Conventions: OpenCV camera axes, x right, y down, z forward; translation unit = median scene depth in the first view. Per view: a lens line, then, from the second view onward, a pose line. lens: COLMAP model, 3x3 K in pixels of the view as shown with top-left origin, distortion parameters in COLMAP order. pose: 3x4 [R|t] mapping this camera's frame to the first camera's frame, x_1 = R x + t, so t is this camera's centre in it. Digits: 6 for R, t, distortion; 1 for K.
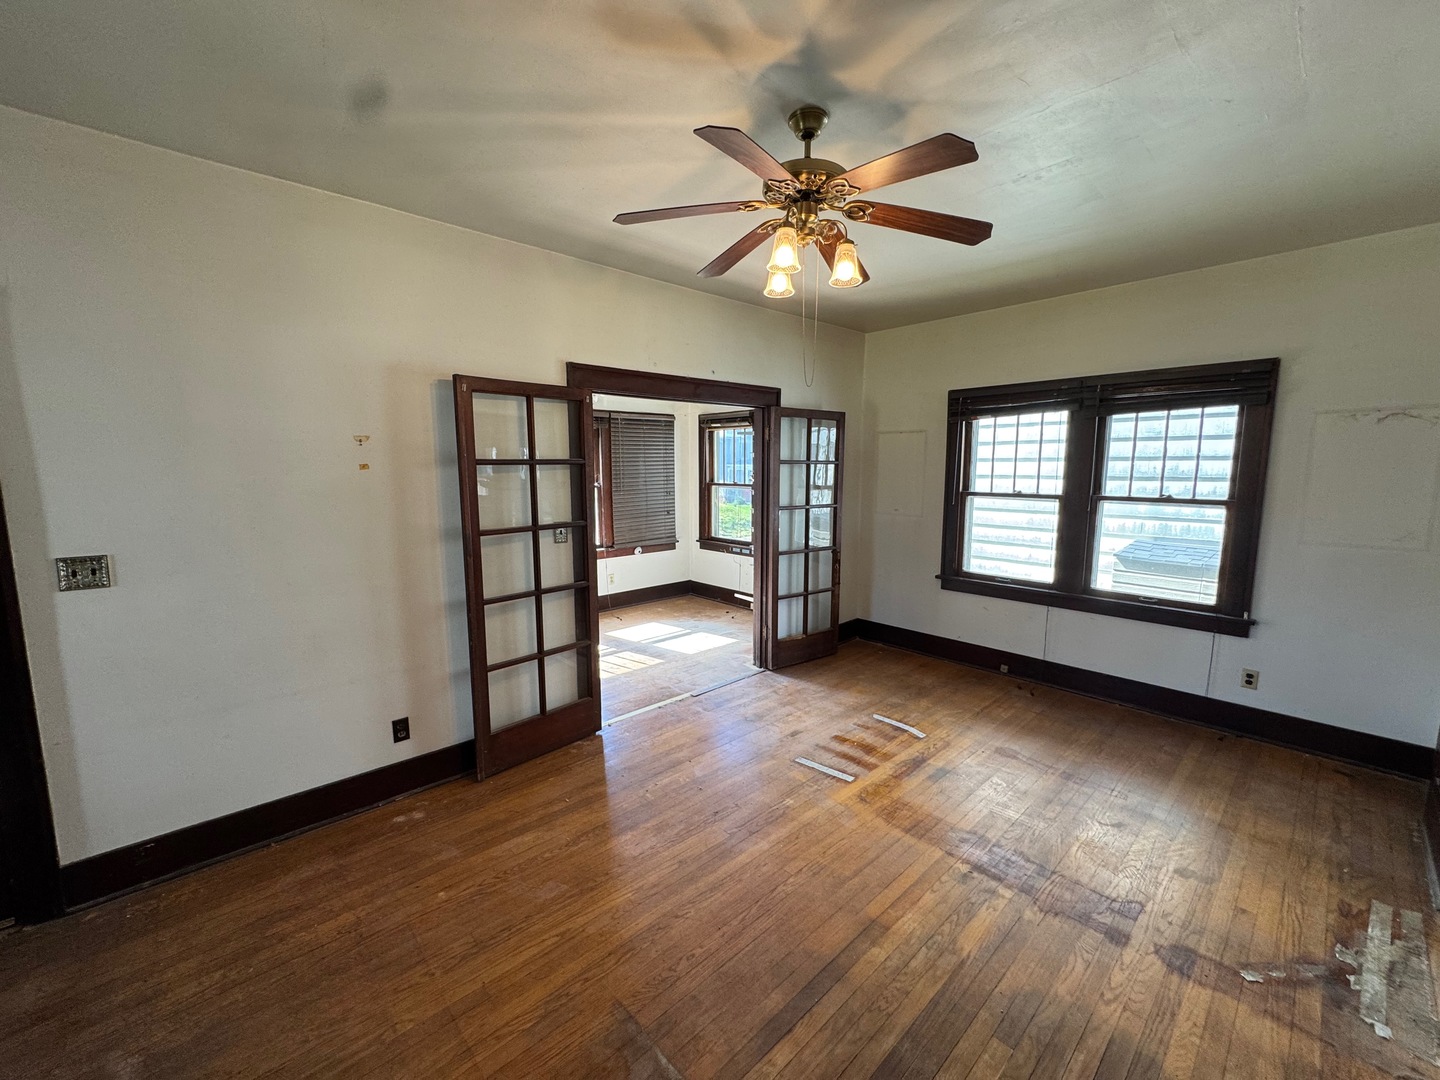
lens RADIAL K [[577.3, 0, 720.0], [0, 577.3, 540.0], [0, 0, 1]] dist [-0.000588, 0.000244]
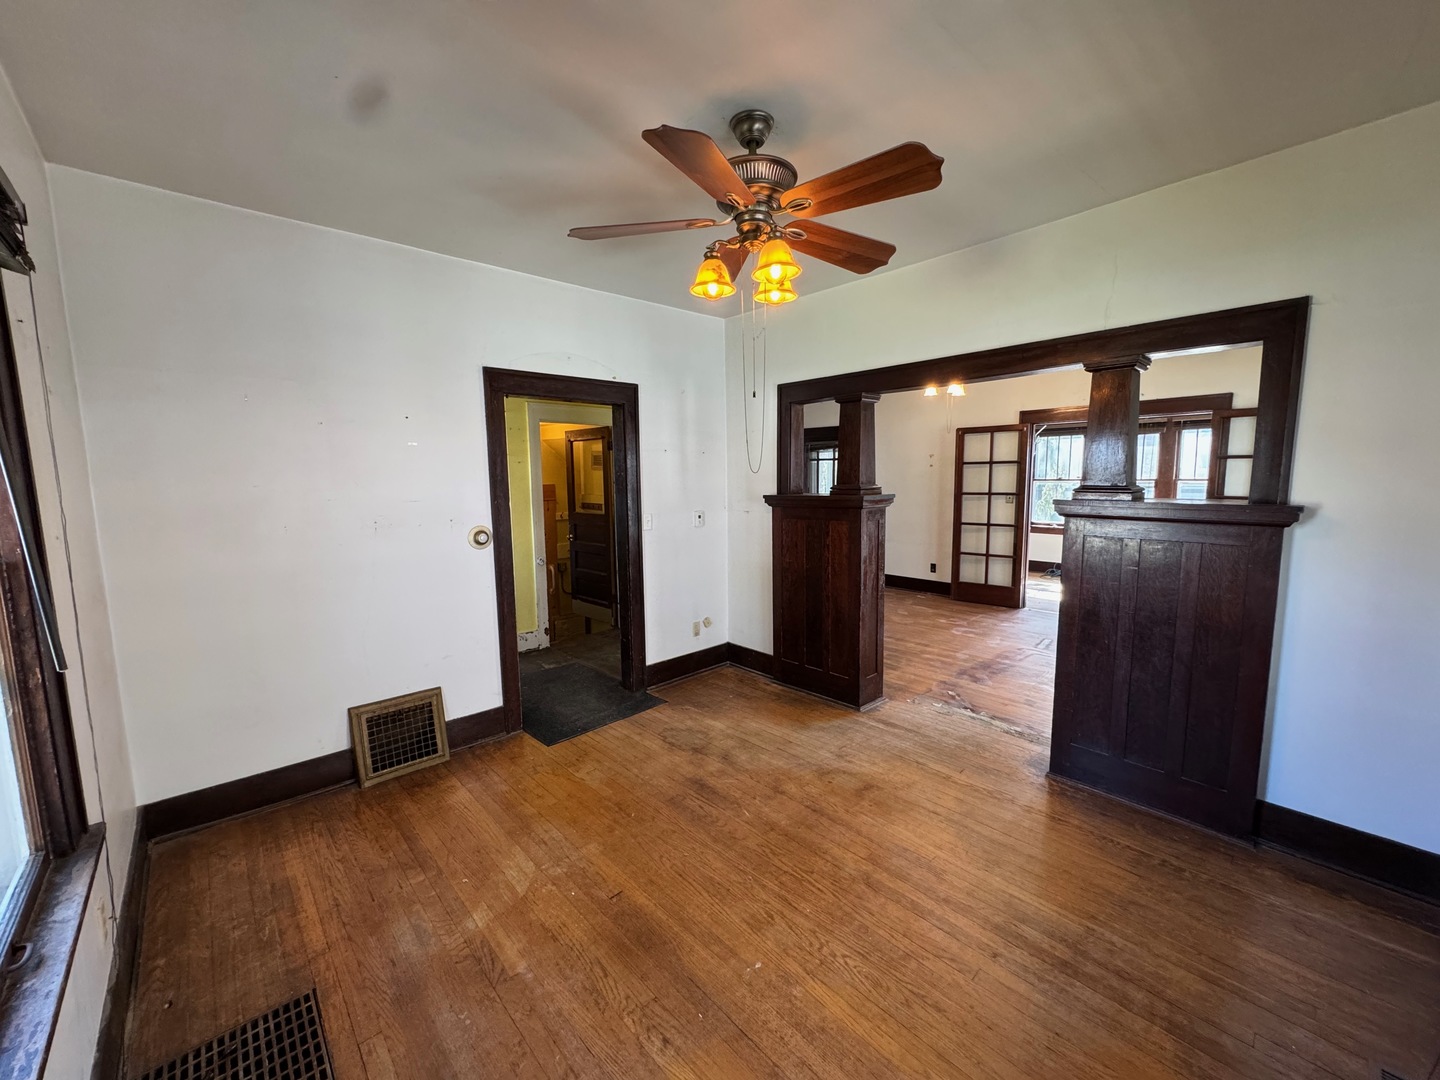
lens RADIAL K [[577.3, 0, 720.0], [0, 577.3, 540.0], [0, 0, 1]] dist [-0.000588, 0.000244]
pose [[-0.005950, 0.118158, -0.992977, 1.660171], [-0.114689, 0.986361, 0.118058, 0.009449], [0.993384, 0.114586, 0.007683, 0.018032]]
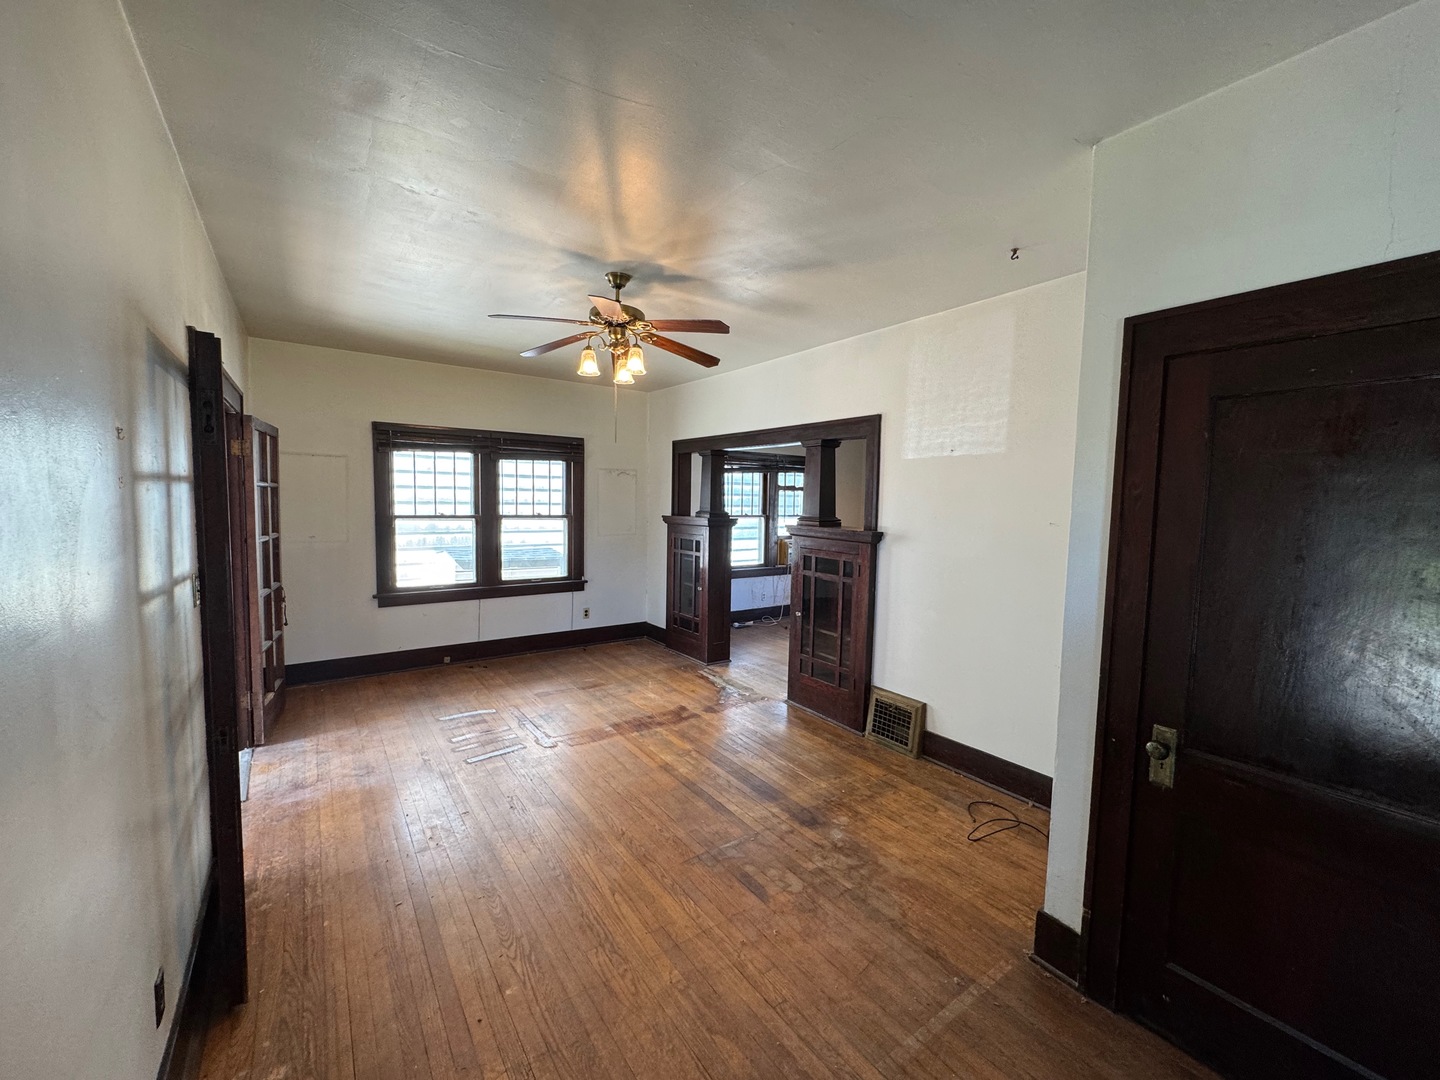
lens RADIAL K [[577.3, 0, 720.0], [0, 577.3, 540.0], [0, 0, 1]] dist [-0.000588, 0.000244]
pose [[0.121311, -0.066999, 0.990351, -0.811853], [0.108593, 0.992627, 0.053851, -0.038566], [-0.986656, 0.101013, 0.127693, 0.337224]]
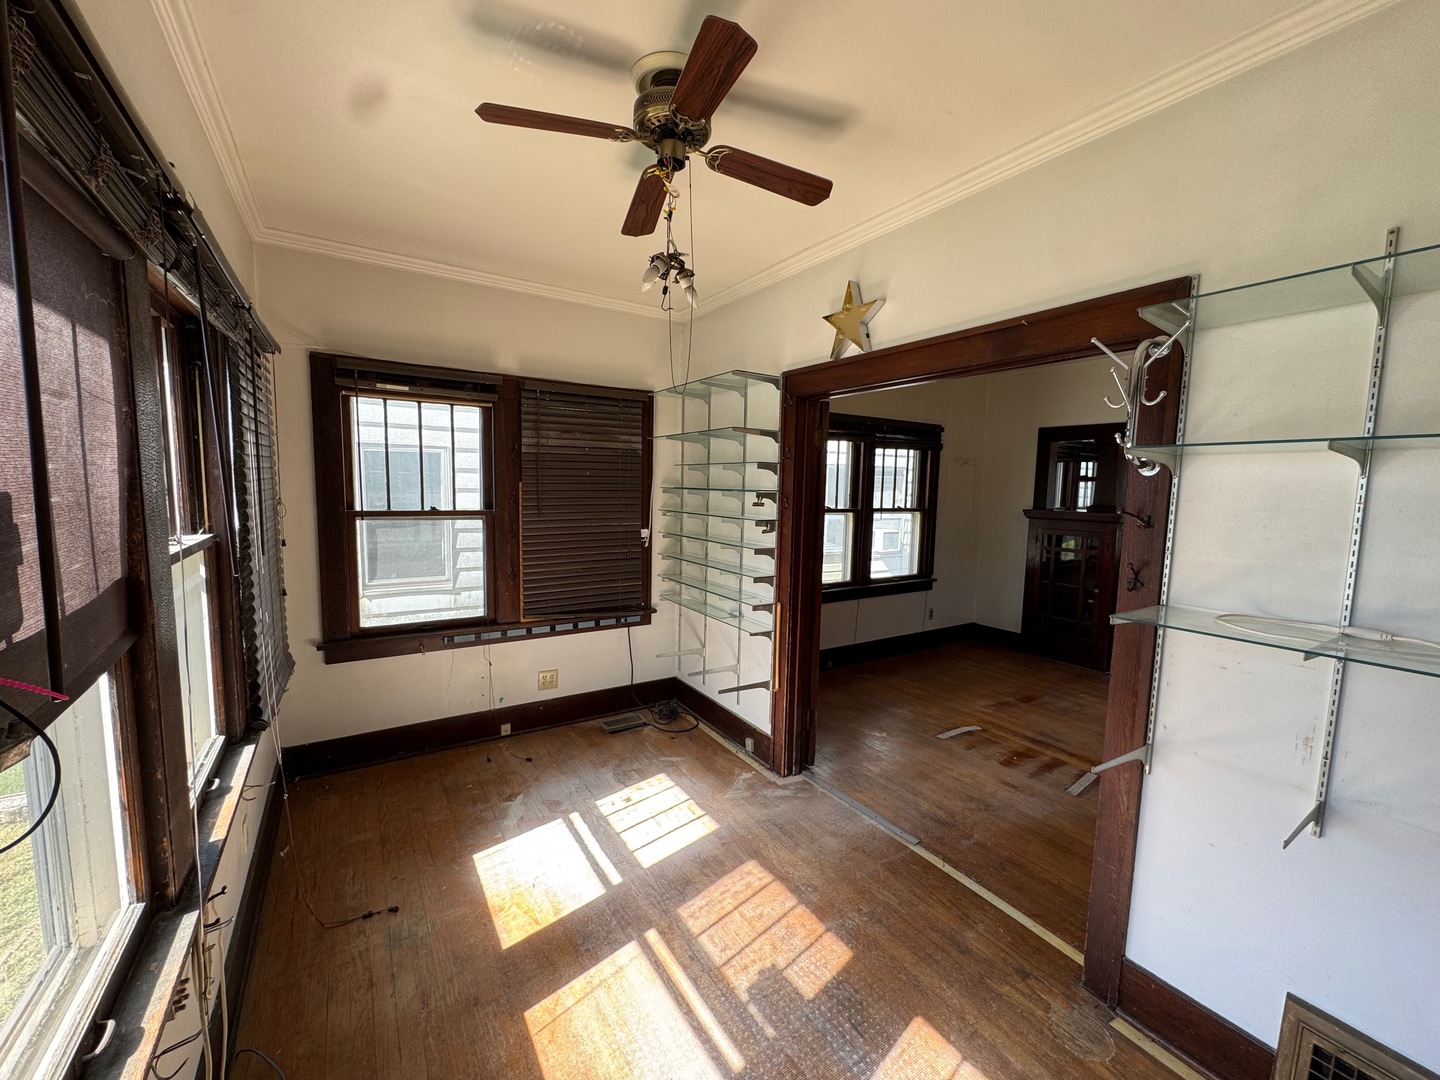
lens RADIAL K [[577.3, 0, 720.0], [0, 577.3, 540.0], [0, 0, 1]] dist [-0.000588, 0.000244]
pose [[0.172520, -0.091661, 0.980732, -0.826490], [0.103495, 0.991836, 0.074493, -0.162834], [-0.979554, 0.088649, 0.180598, 1.293218]]
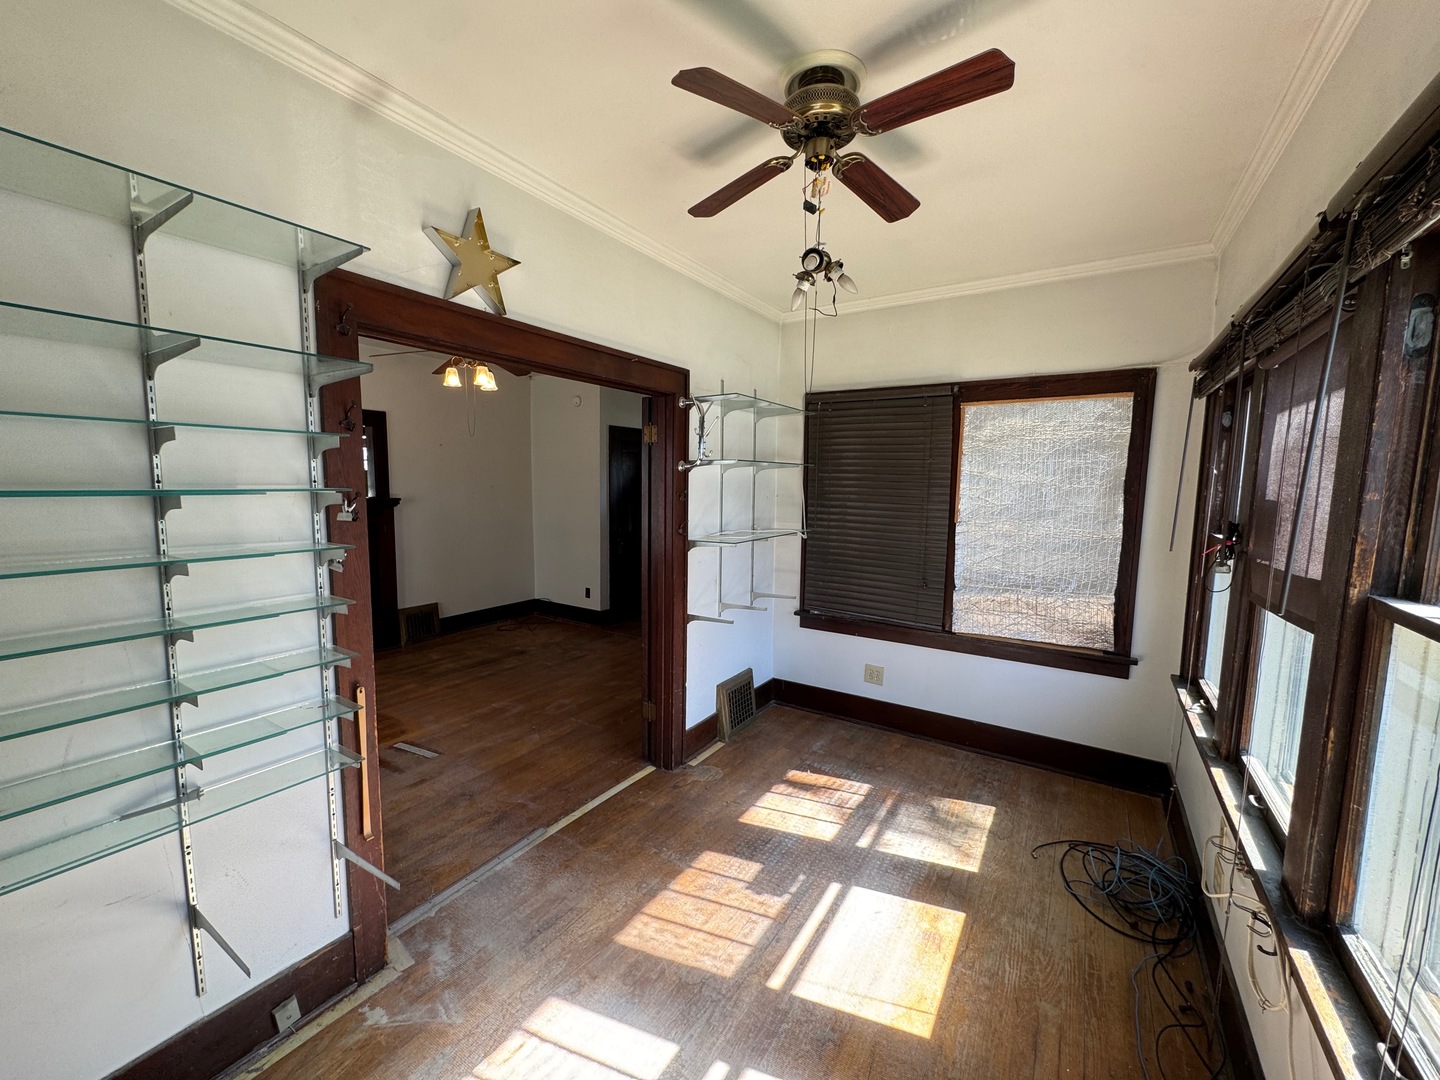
lens RADIAL K [[577.3, 0, 720.0], [0, 577.3, 540.0], [0, 0, 1]] dist [-0.000588, 0.000244]
pose [[-0.966148, 0.012743, -0.257675, -0.093899], [-0.047427, 0.972985, 0.225945, -0.246774], [0.253593, 0.230517, -0.939443, 1.917136]]
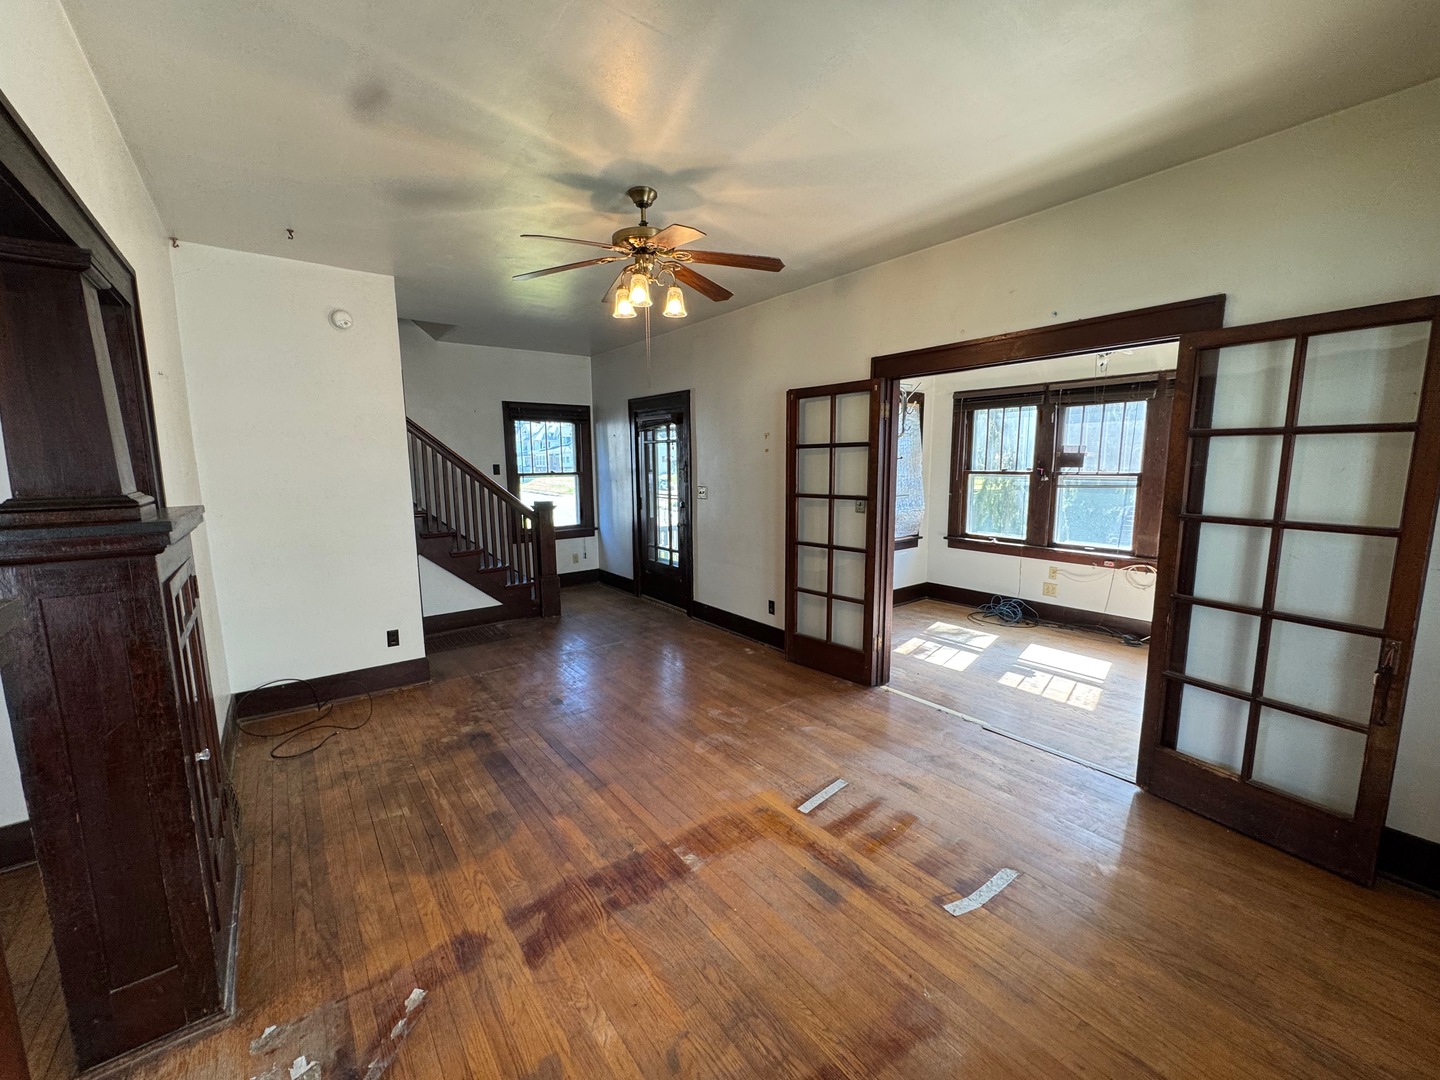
lens RADIAL K [[577.3, 0, 720.0], [0, 577.3, 540.0], [0, 0, 1]] dist [-0.000588, 0.000244]
pose [[-0.089151, 0.141204, -0.985958, 0.911804], [-0.118809, 0.981325, 0.151283, -0.083996], [0.988907, 0.130627, -0.070709, 0.787053]]
